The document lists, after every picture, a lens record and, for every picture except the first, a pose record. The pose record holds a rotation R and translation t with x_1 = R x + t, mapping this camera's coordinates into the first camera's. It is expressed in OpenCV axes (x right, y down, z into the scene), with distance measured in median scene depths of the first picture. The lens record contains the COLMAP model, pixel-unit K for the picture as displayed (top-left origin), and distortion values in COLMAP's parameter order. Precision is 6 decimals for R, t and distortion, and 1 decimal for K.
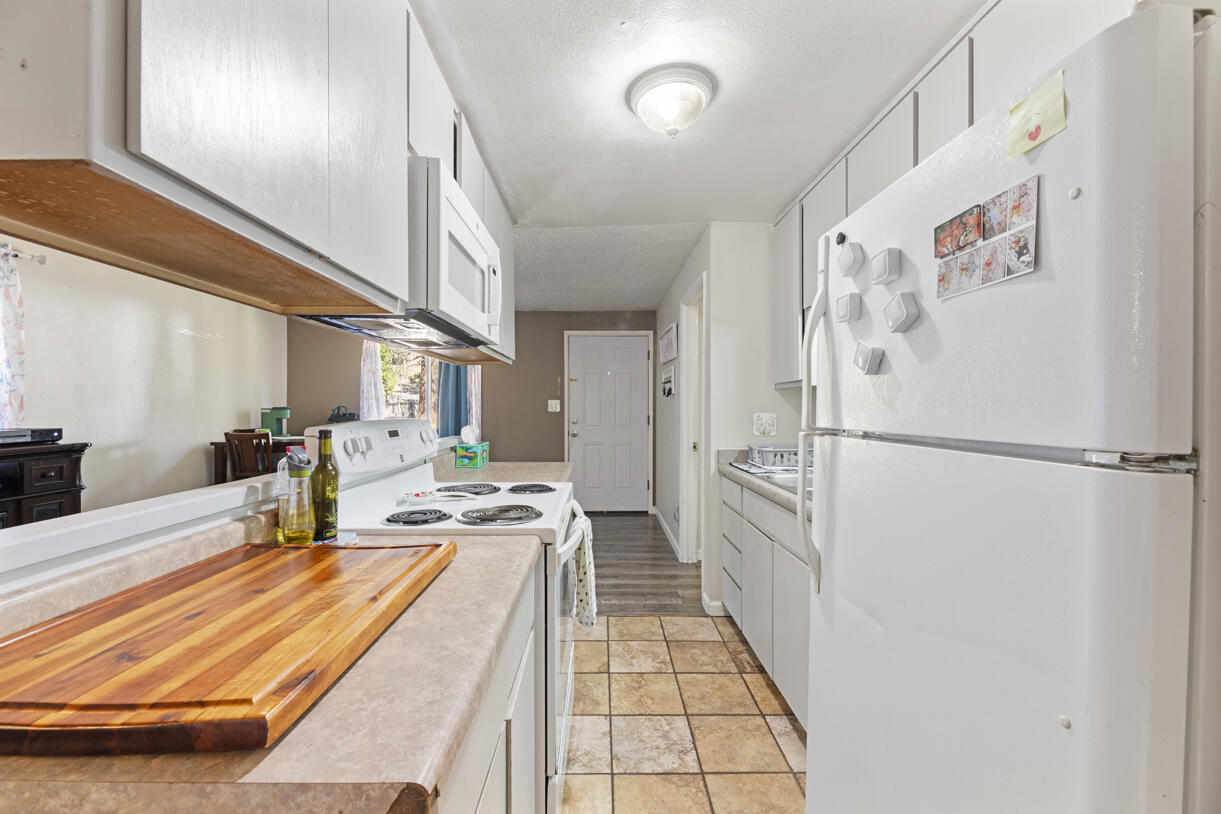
lens RADIAL K [[498.4, 0, 610.7], [0, 498.4, 410.0], [0, 0, 1]] dist [0.000576, -0.000009]
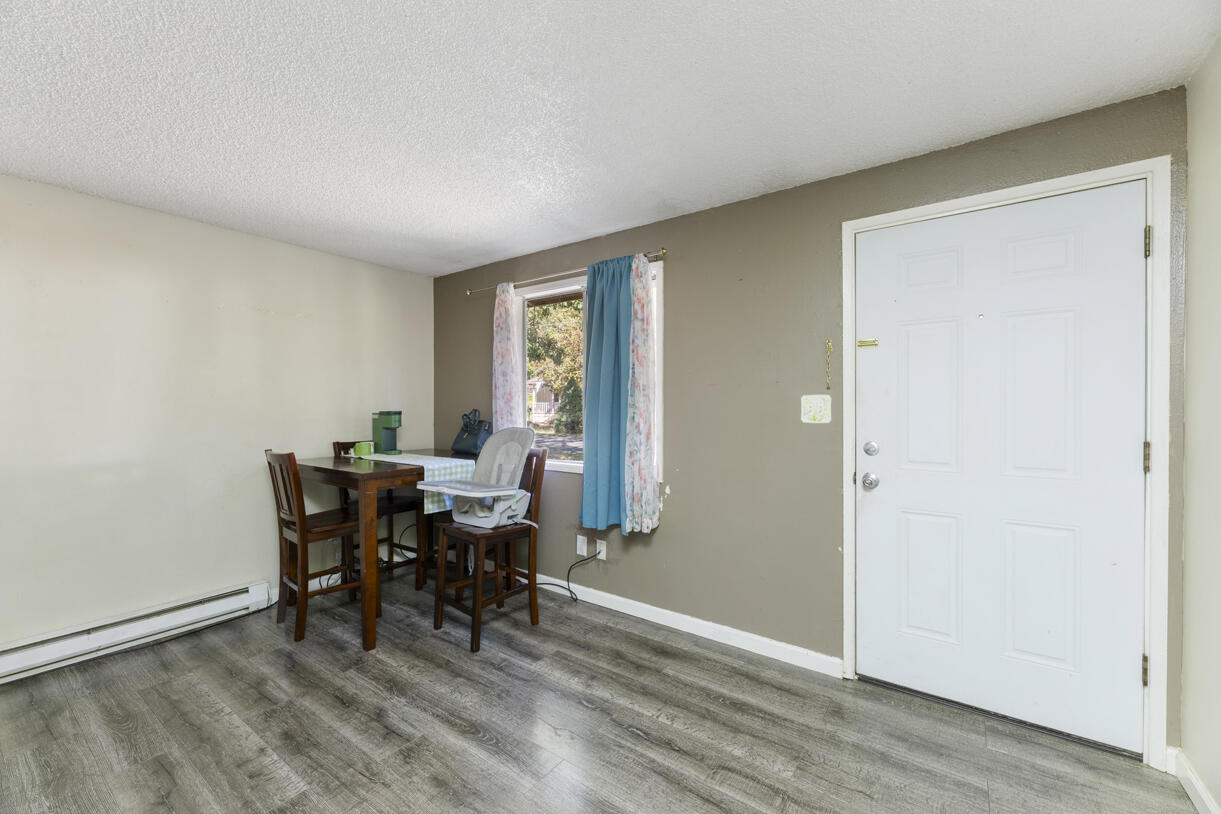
lens RADIAL K [[498.4, 0, 611.7], [0, 498.4, 405.3], [0, 0, 1]] dist [0.000576, -0.000009]
pose [[0.729972, 0.000856, -0.683477, 0.046879], [0.001600, 0.999994, 0.002961, -0.013251], [0.683475, -0.003255, 0.729966, 0.572520]]
